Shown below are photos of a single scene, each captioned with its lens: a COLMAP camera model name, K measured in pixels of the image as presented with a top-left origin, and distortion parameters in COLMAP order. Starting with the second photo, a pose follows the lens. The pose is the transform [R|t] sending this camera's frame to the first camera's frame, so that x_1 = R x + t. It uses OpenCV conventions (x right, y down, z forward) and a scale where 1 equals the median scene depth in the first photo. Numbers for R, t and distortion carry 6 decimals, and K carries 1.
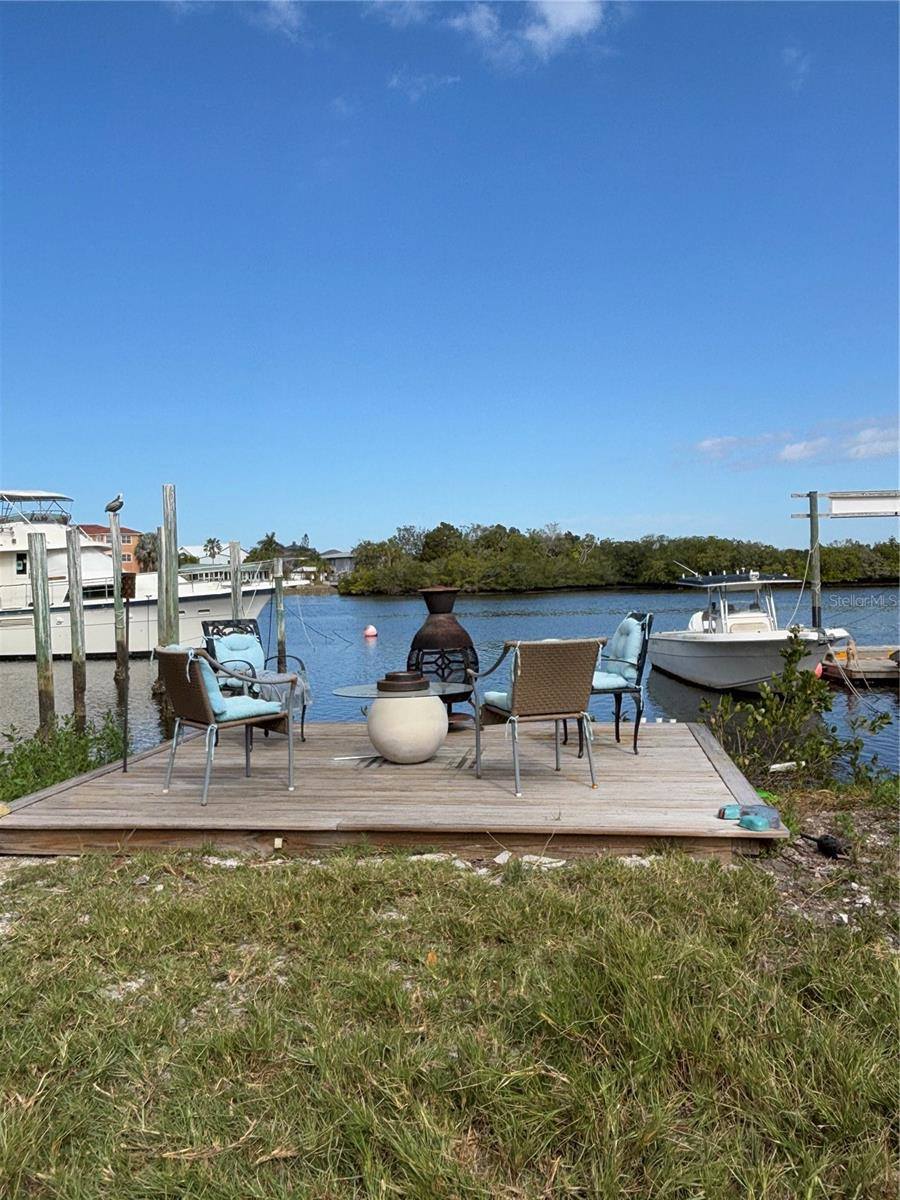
lens RADIAL K [[927.9, 0, 450.0], [0, 927.9, 600.0], [0, 0, 1]] dist [-0.005937, -0.225866]
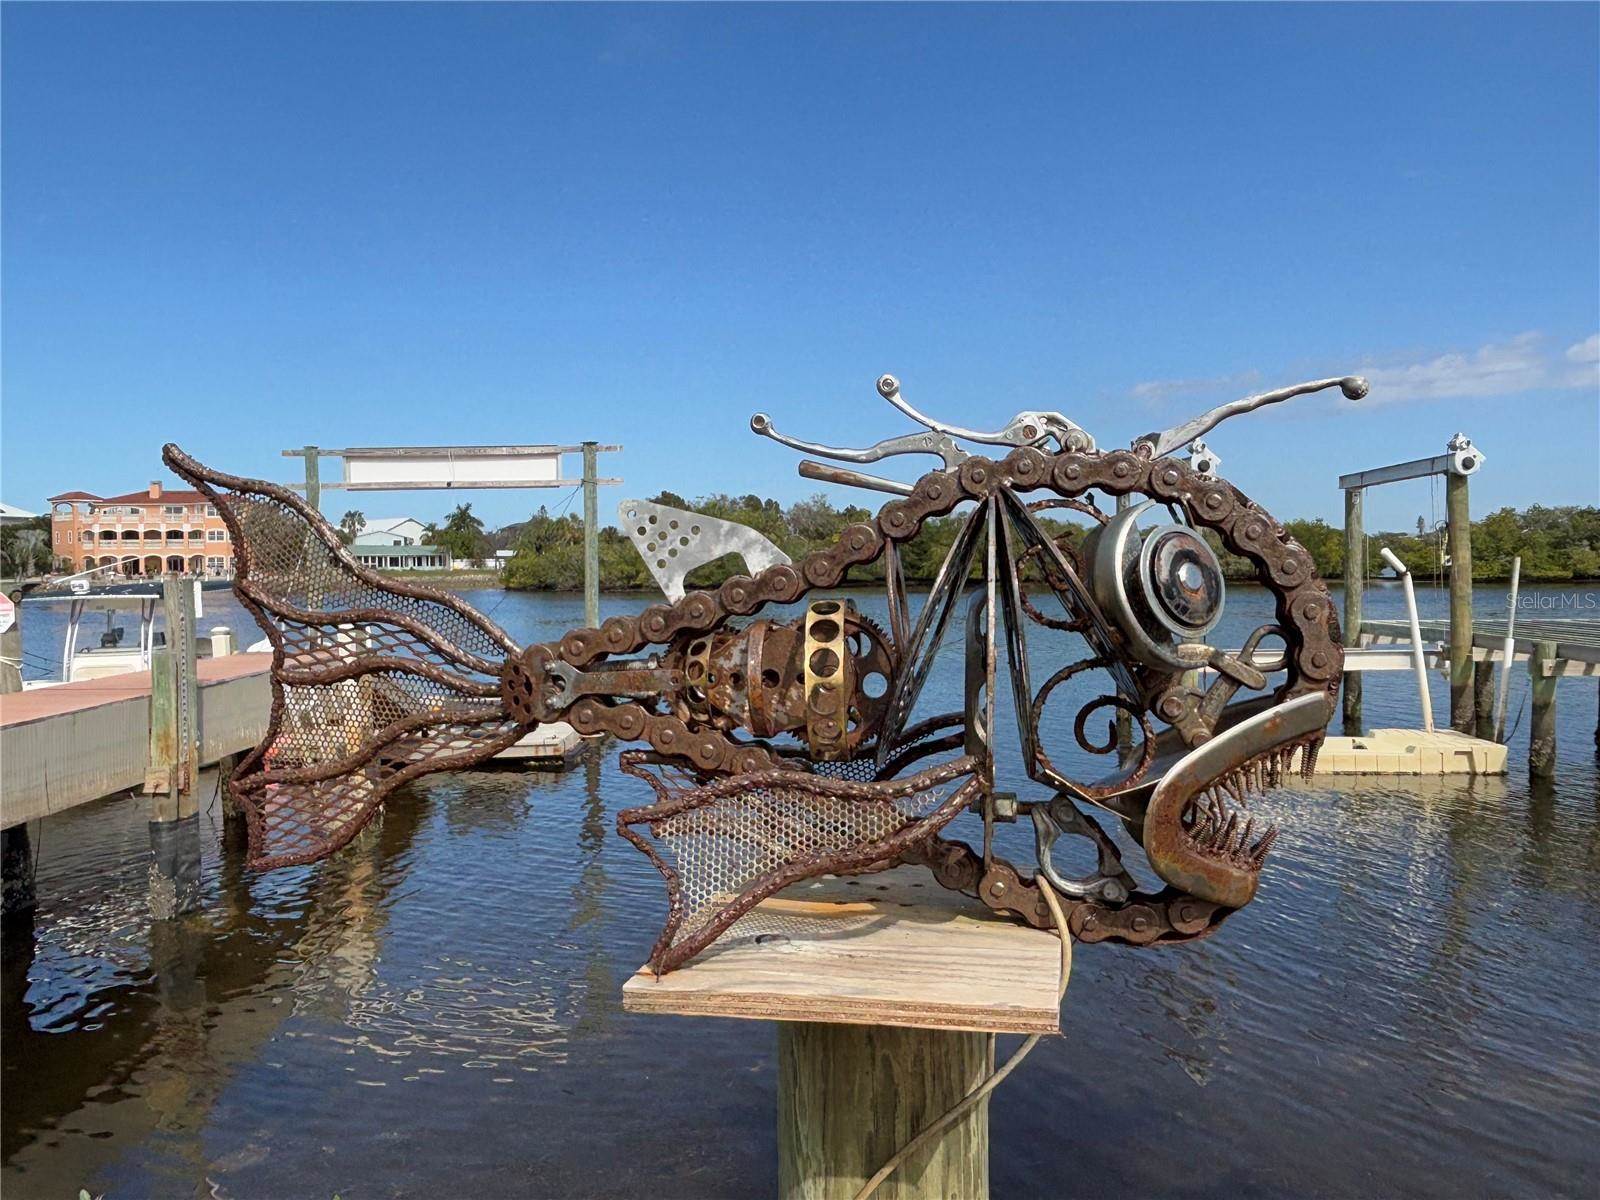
lens RADIAL K [[1222.4, 0, 800.0], [0, 1222.4, 600.0], [0, 0, 1]] dist [0.000631, -0.056676]
pose [[0.999692, 0.010898, -0.022278, 0.732525], [-0.010785, 0.999928, 0.005180, -0.024822], [0.022333, -0.004938, 0.999738, 0.200614]]
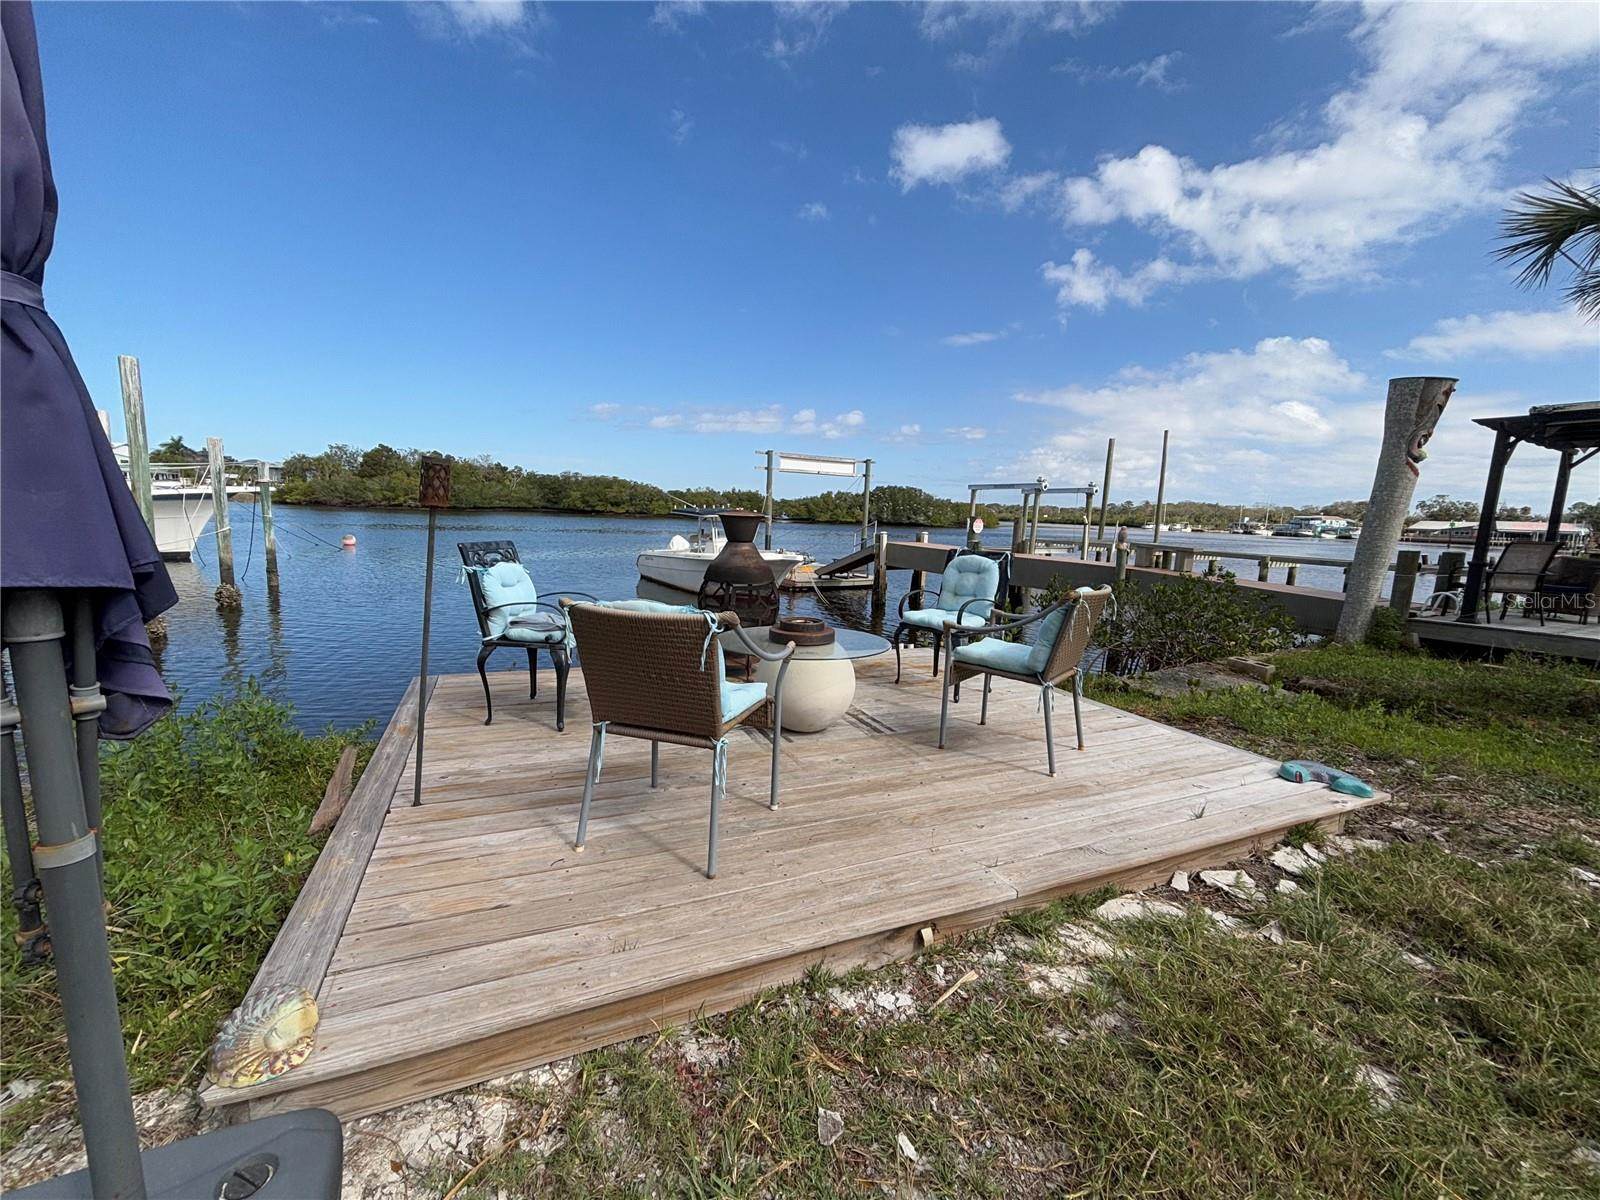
lens RADIAL K [[649.1, 0, 800.0], [0, 649.1, 600.0], [0, 0, 1]] dist [0.000400, -0.000085]
pose [[0.837871, -0.017740, 0.545579, -0.098399], [-0.046640, 0.993490, 0.103930, 0.000744], [-0.543871, -0.112526, 0.831590, 0.147353]]
